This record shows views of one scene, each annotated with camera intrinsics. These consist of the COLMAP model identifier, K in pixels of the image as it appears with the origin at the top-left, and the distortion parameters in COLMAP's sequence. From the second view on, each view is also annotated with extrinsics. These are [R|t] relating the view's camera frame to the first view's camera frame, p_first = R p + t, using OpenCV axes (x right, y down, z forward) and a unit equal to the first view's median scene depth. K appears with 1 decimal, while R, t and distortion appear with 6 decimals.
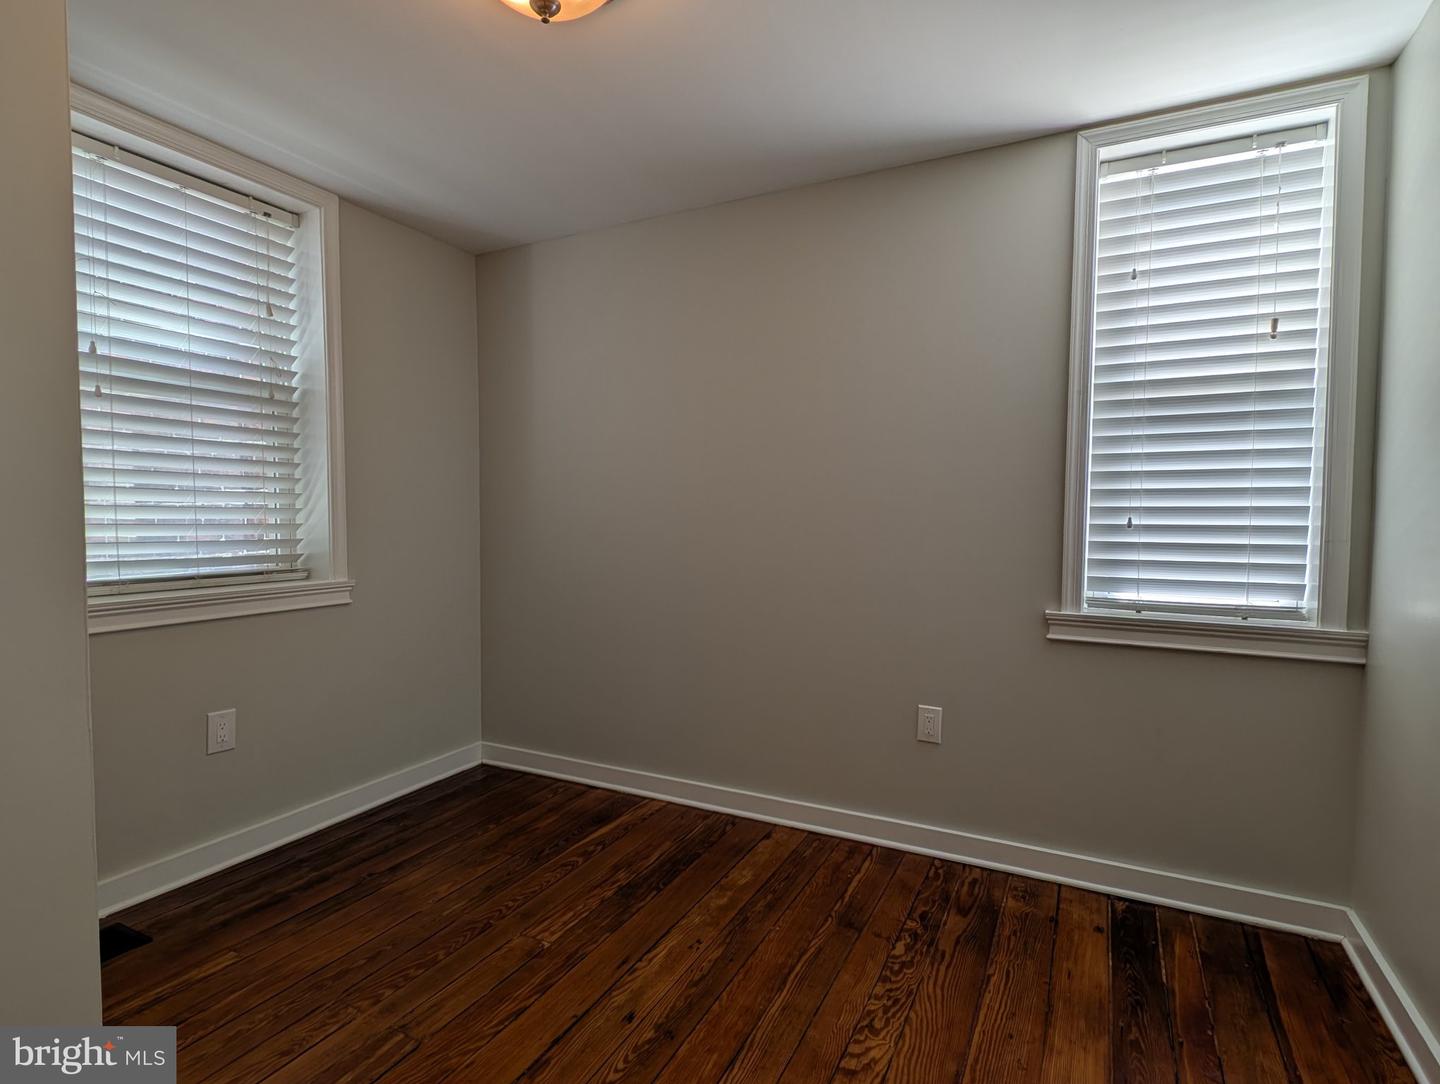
lens RADIAL K [[741.3, 0, 725.5], [0, 741.3, 546.4], [0, 0, 1]] dist [0.027252, -0.021053]
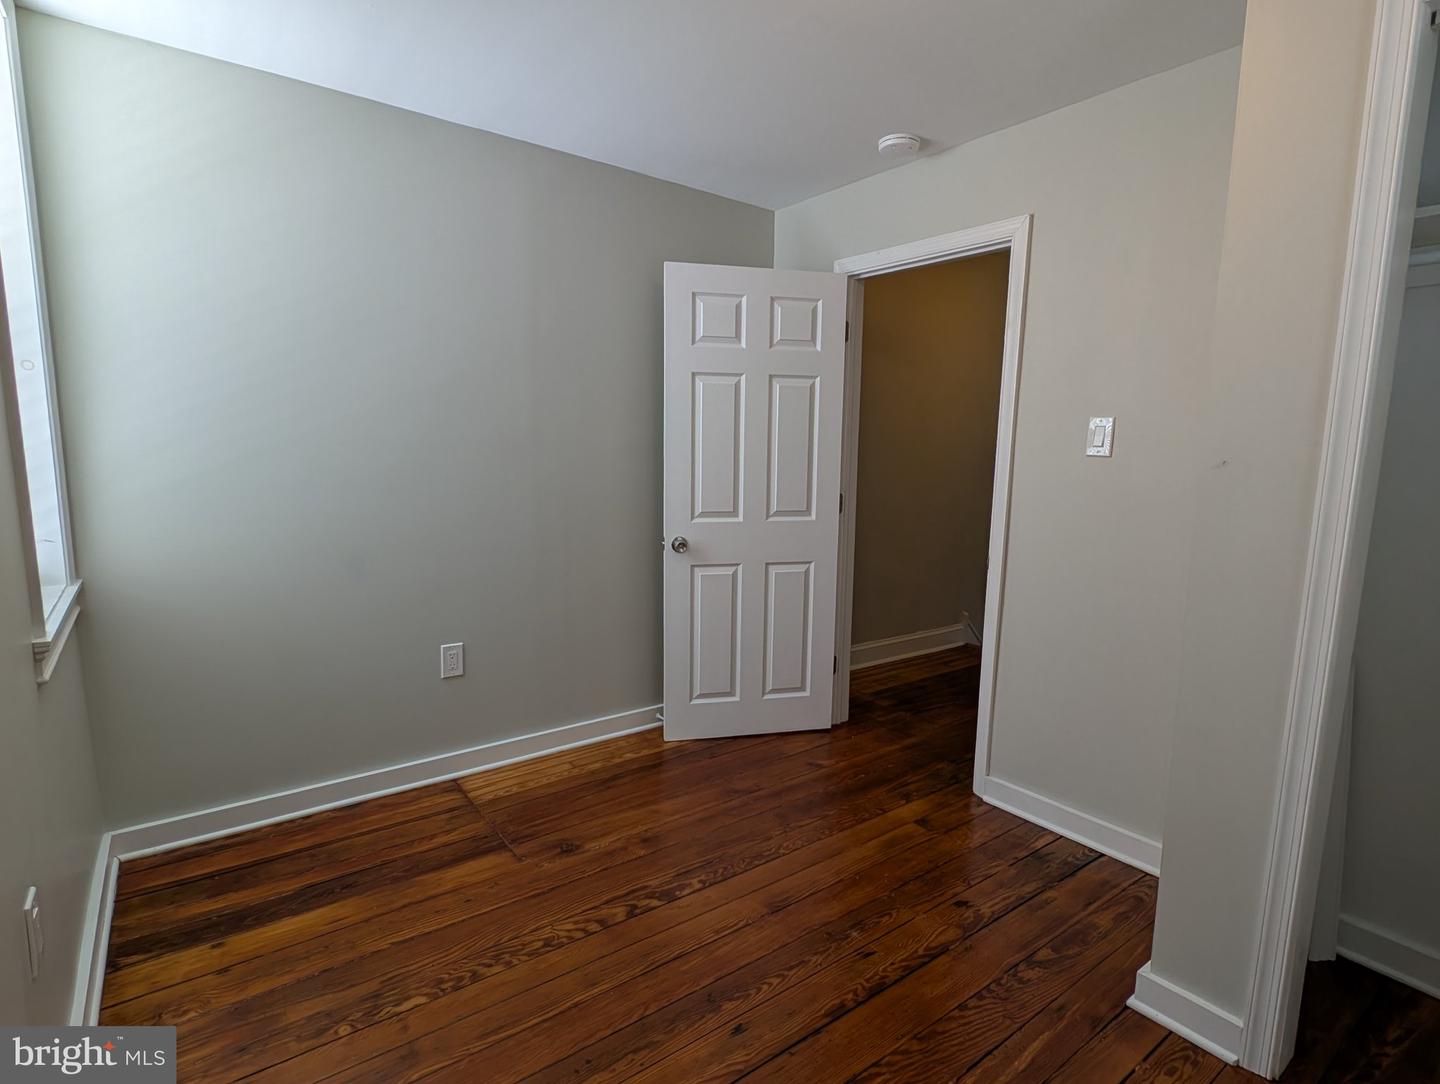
lens RADIAL K [[741.3, 0, 725.5], [0, 741.3, 546.4], [0, 0, 1]] dist [0.027252, -0.021053]
pose [[-0.893900, -0.080677, 0.440946, -0.458743], [0.003002, 0.982572, 0.185860, -0.137983], [-0.448256, 0.167464, -0.878079, 1.654299]]
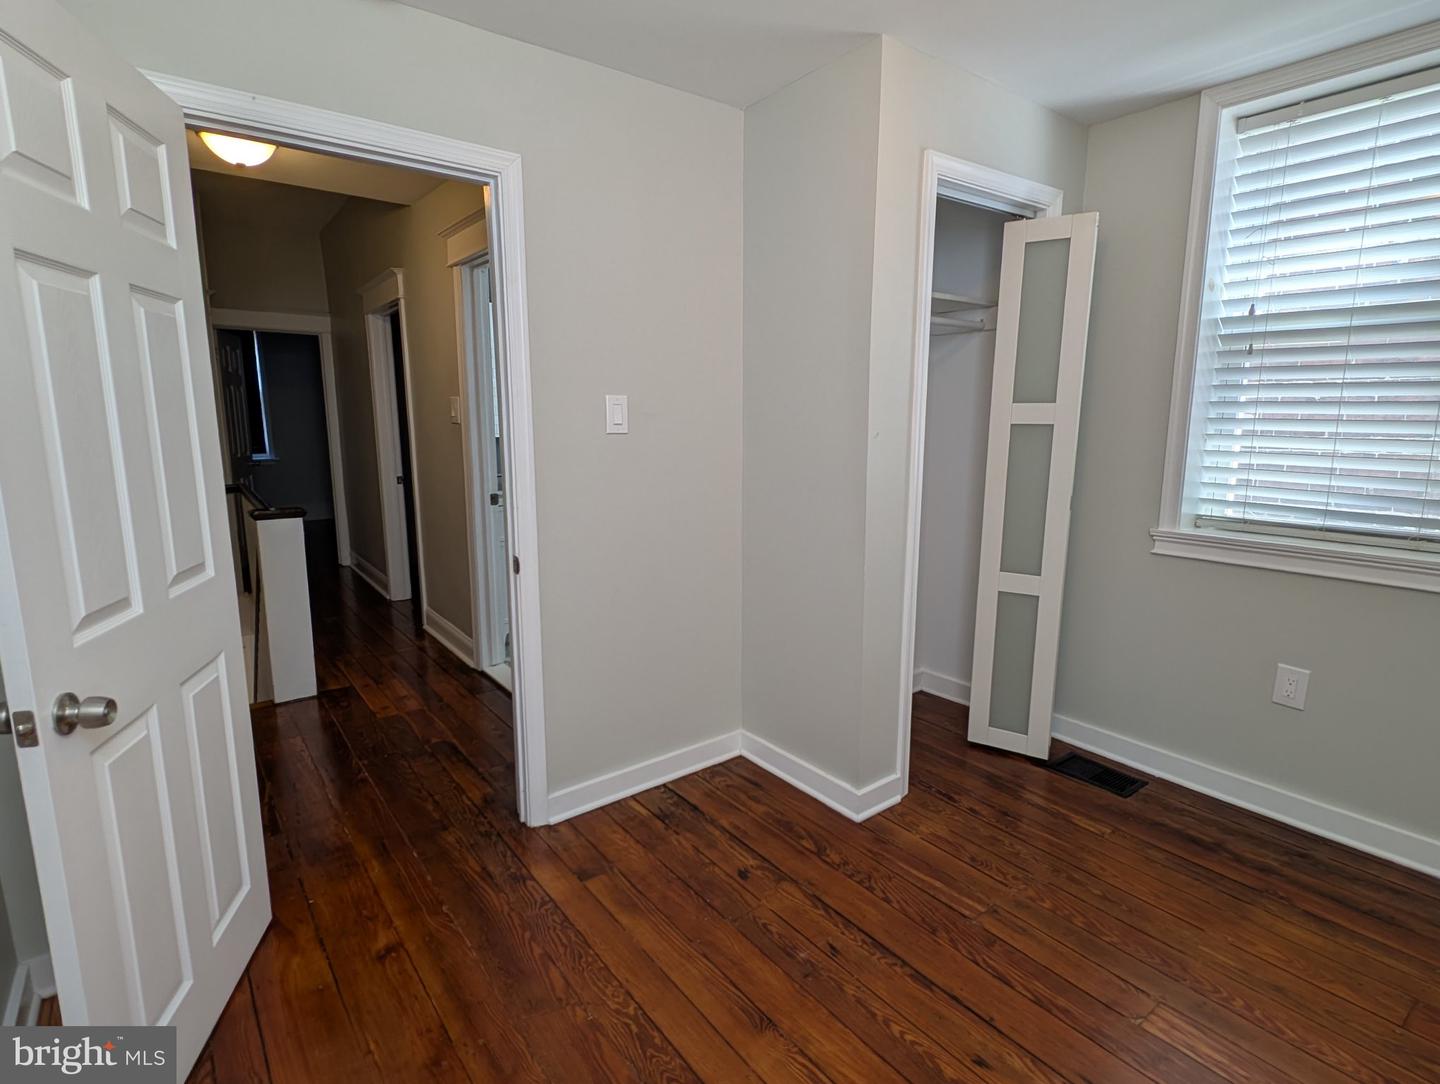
lens RADIAL K [[741.3, 0, 725.5], [0, 741.3, 546.4], [0, 0, 1]] dist [0.027252, -0.021053]
pose [[-0.439807, 0.152594, -0.885034, 0.660178], [-0.046122, 0.980322, 0.191943, -0.116148], [0.896907, 0.125238, -0.424114, 0.980798]]
